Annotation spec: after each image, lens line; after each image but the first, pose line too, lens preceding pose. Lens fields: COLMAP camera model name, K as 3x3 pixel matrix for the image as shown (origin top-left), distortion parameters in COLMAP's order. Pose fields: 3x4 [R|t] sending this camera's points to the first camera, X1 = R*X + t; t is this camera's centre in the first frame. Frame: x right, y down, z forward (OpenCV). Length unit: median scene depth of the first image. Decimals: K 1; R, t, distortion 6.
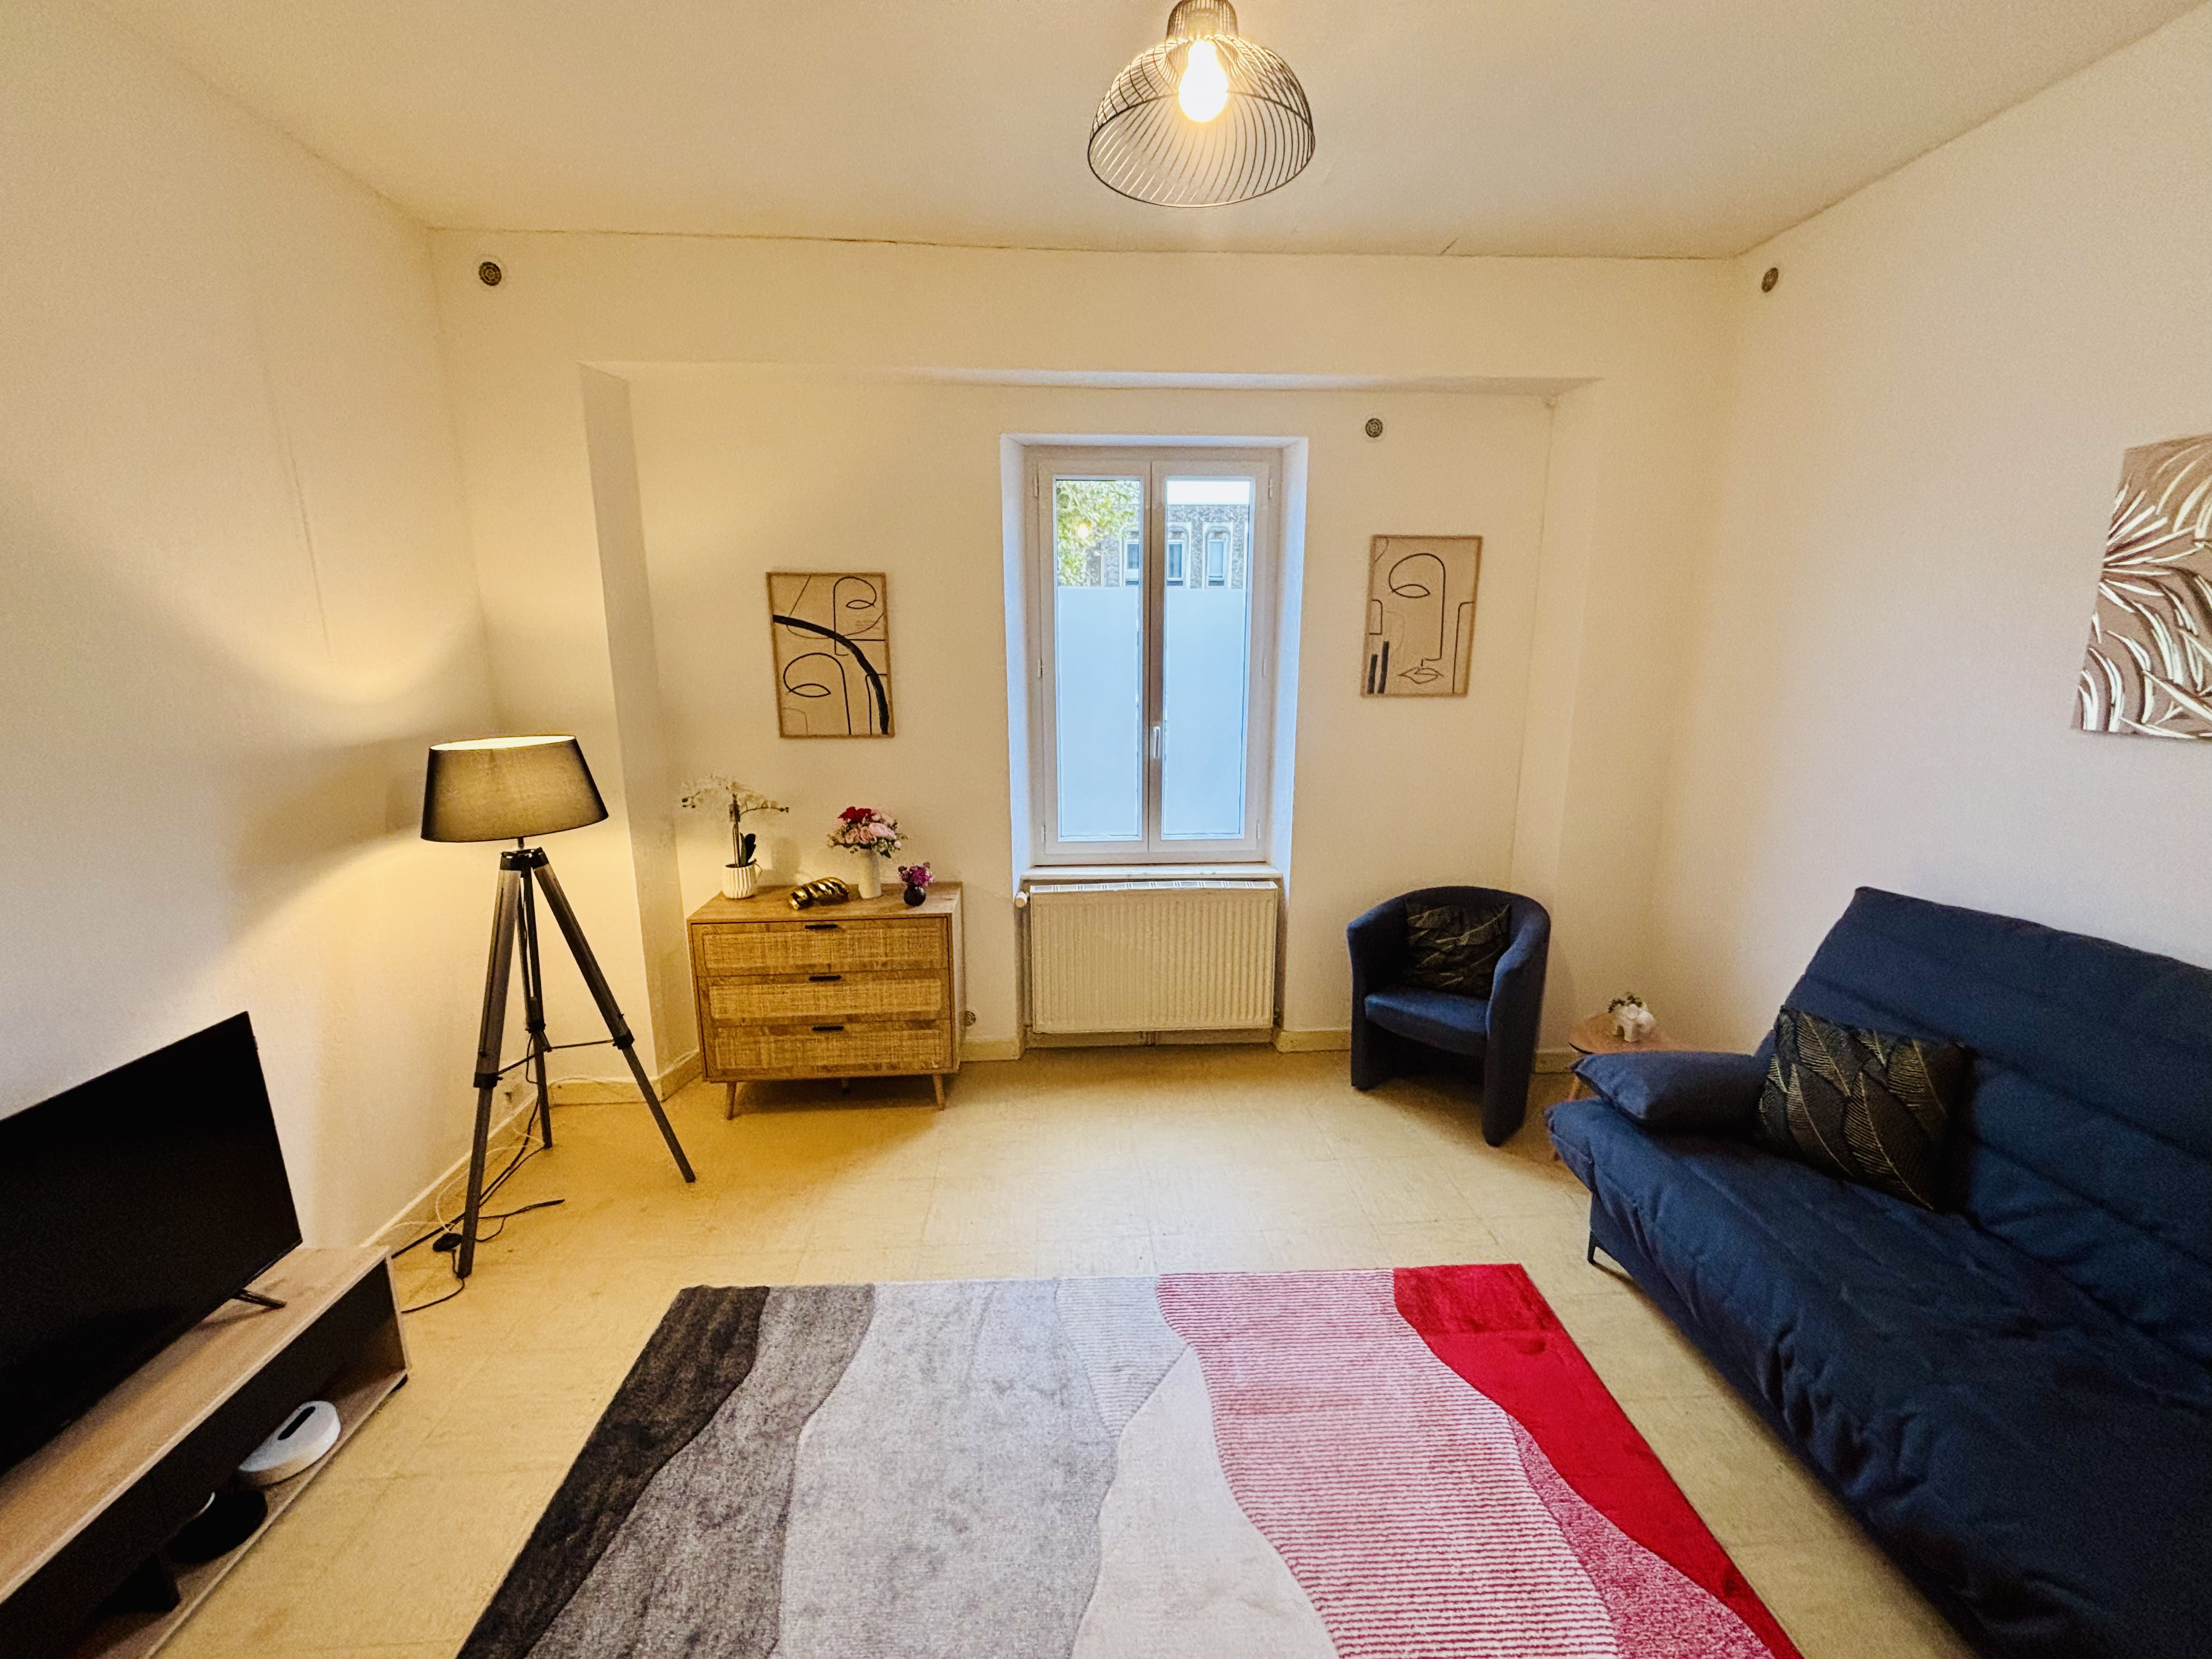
lens RADIAL K [[889.9, 0, 1109.0], [0, 889.9, 824.7], [0, 0, 1]] dist [0.001899, -0.000243]
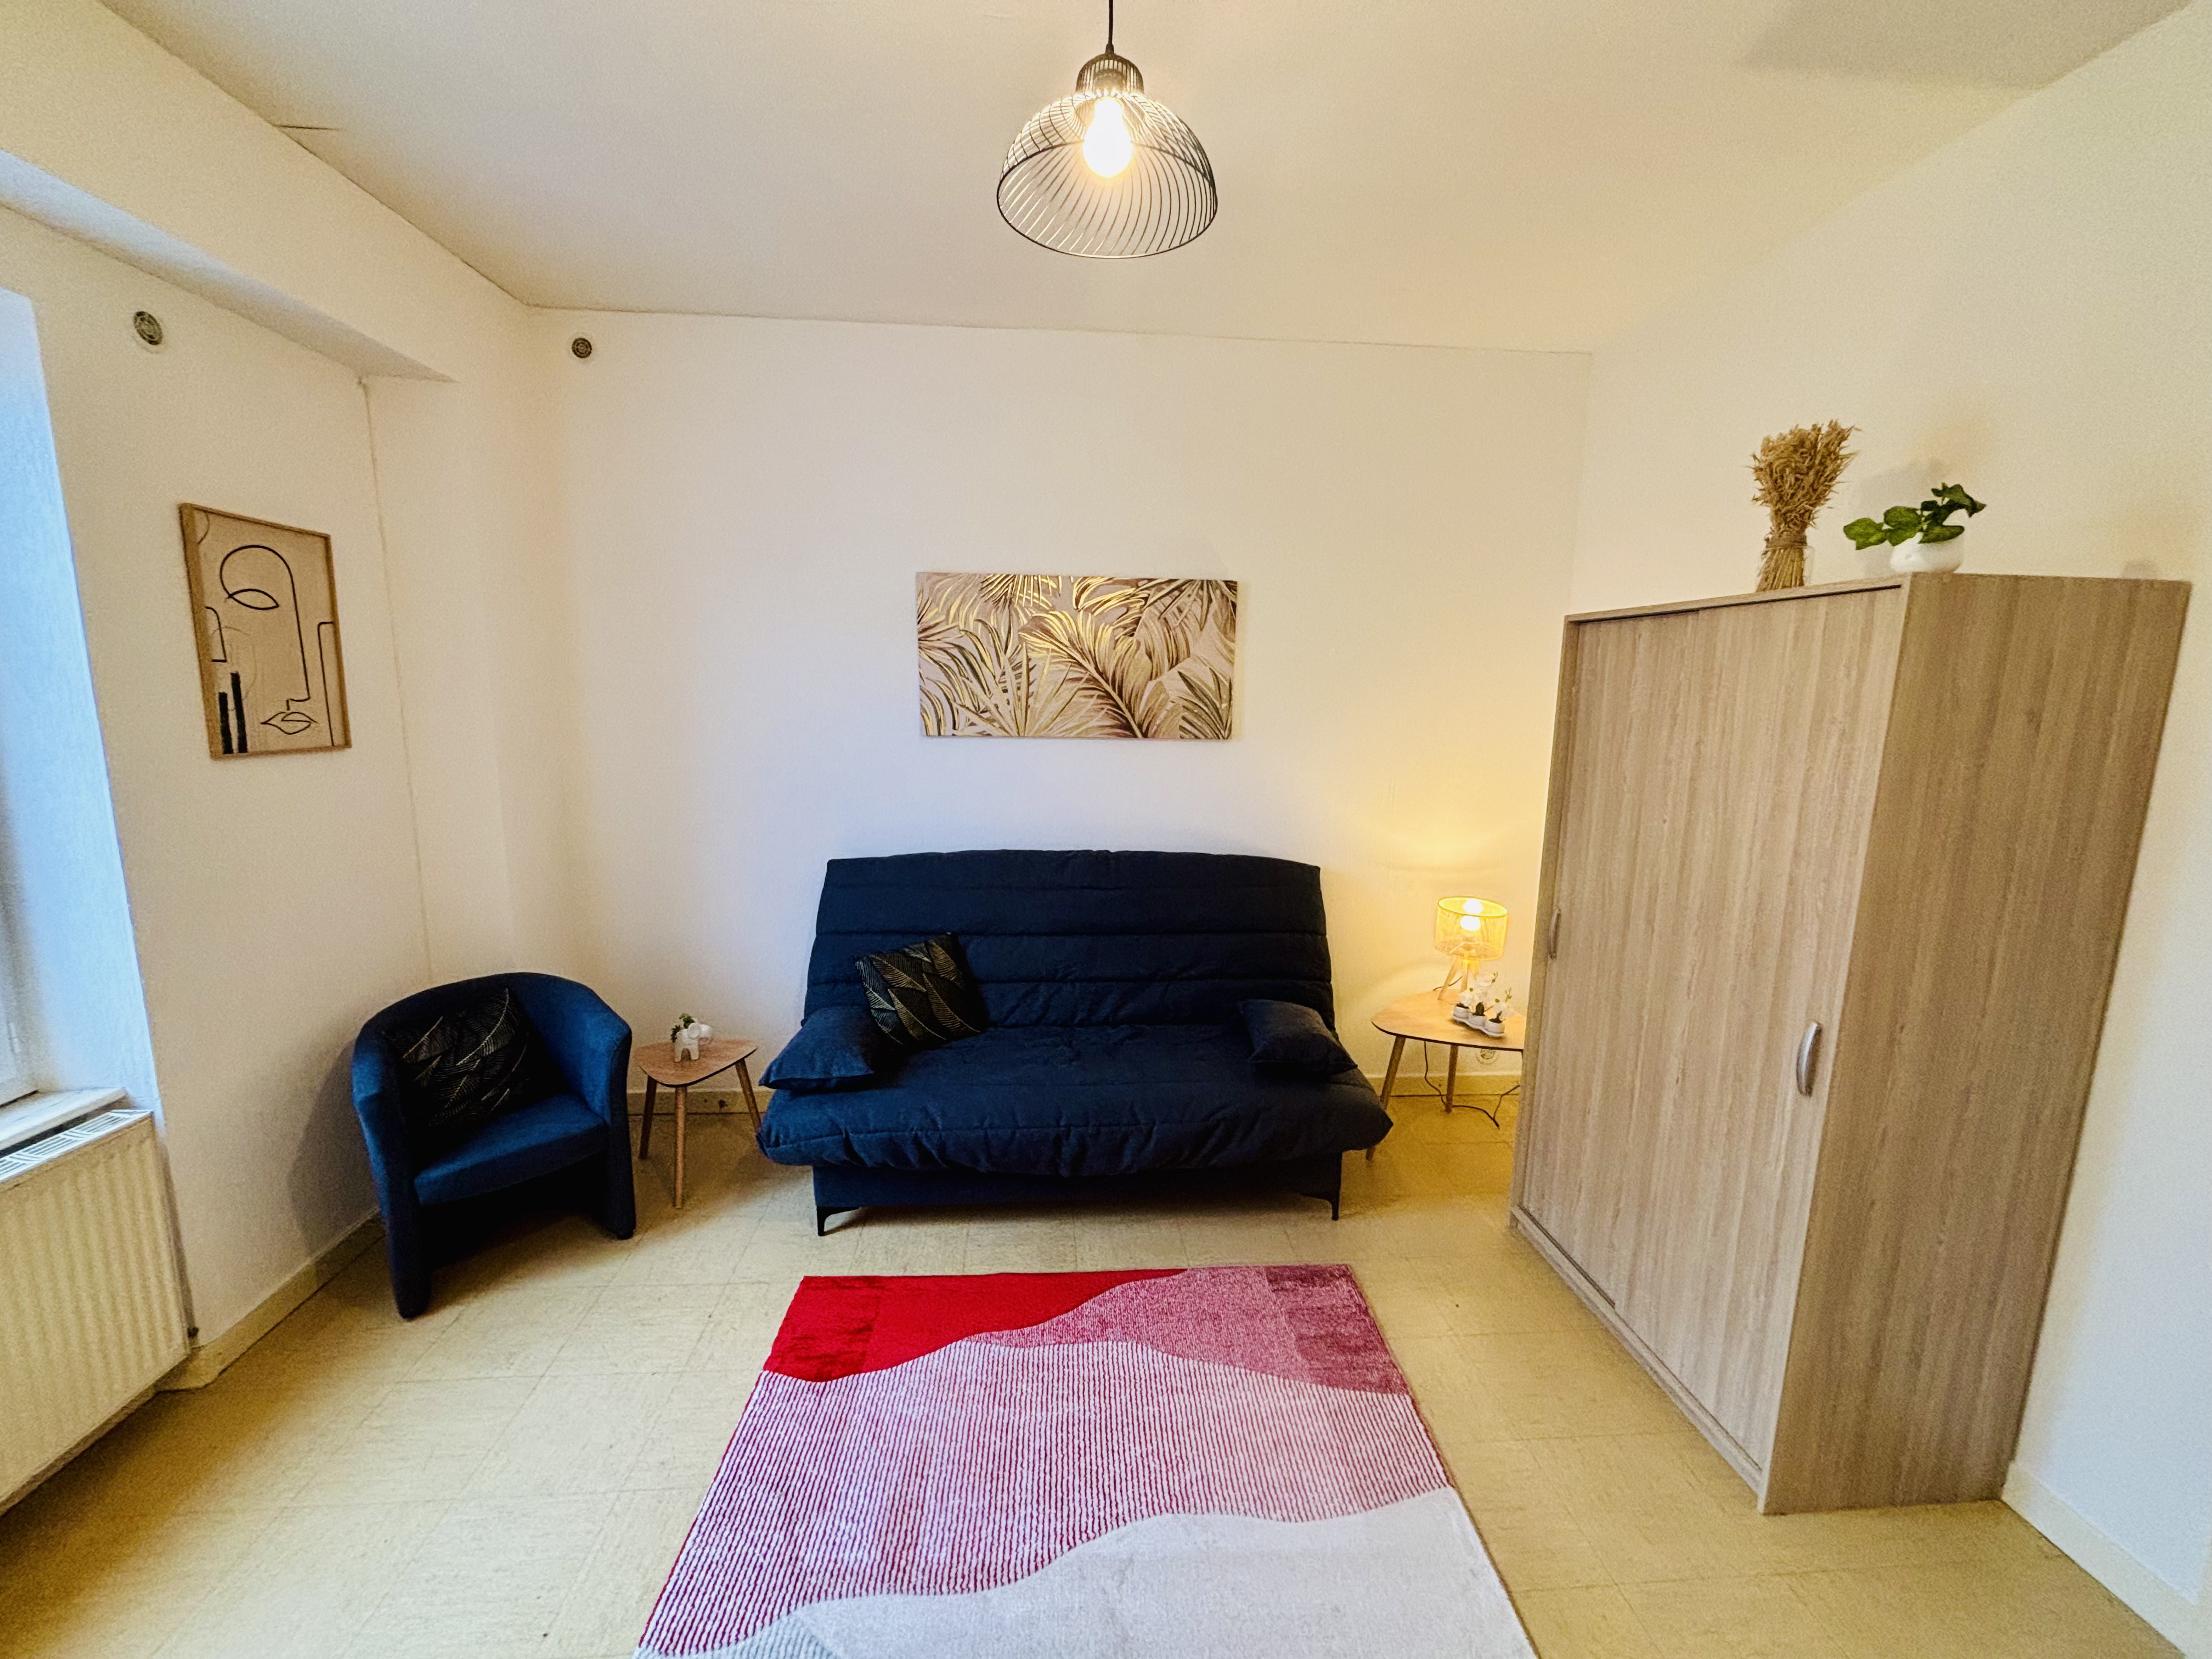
lens RADIAL K [[889.9, 0, 1109.0], [0, 889.9, 824.7], [0, 0, 1]] dist [0.001899, -0.000243]
pose [[-0.009182, -0.150756, 0.988528, -0.379856], [0.189517, 0.970391, 0.149751, -0.081543], [-0.981835, 0.188718, 0.019660, 0.414972]]
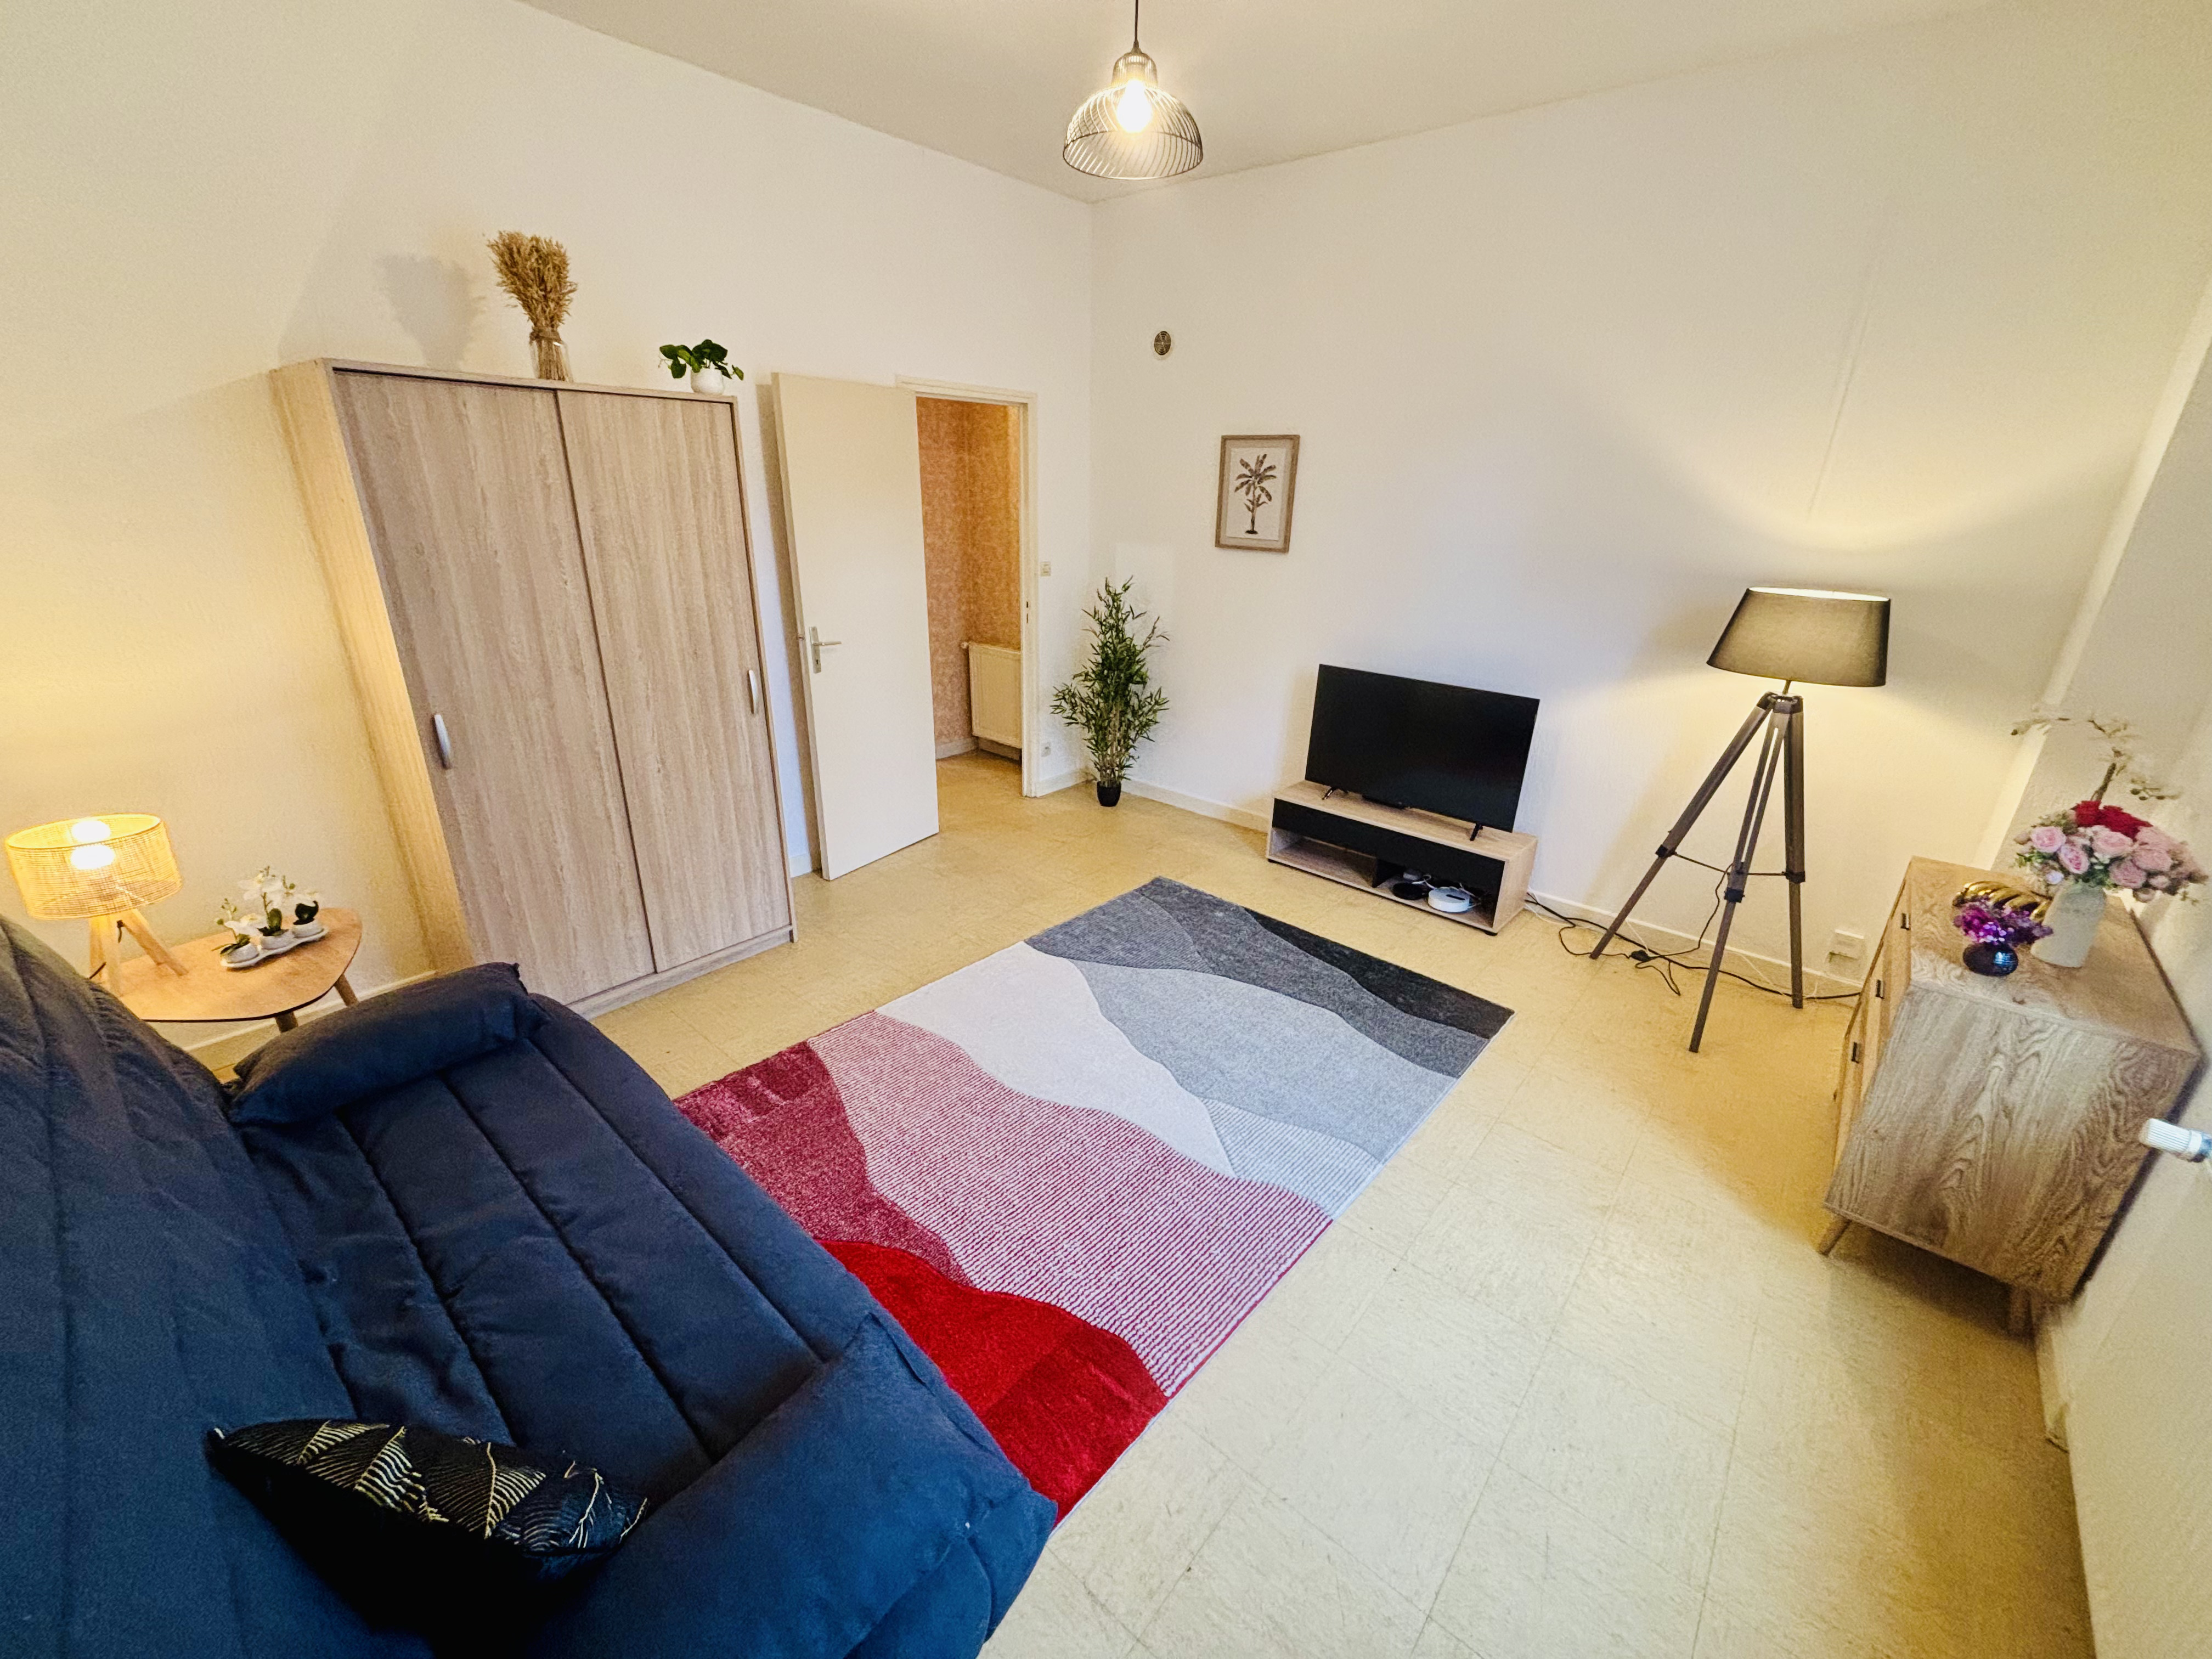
lens RADIAL K [[896.1, 0, 1113.1], [0, 896.1, 831.6], [0, 0, 1]] dist [0.002432, 0.000097]
pose [[-0.696372, 0.246629, -0.673974, 0.558582], [-0.165165, 0.858819, 0.484924, -0.179747], [0.698418, 0.449004, -0.557322, 0.903021]]
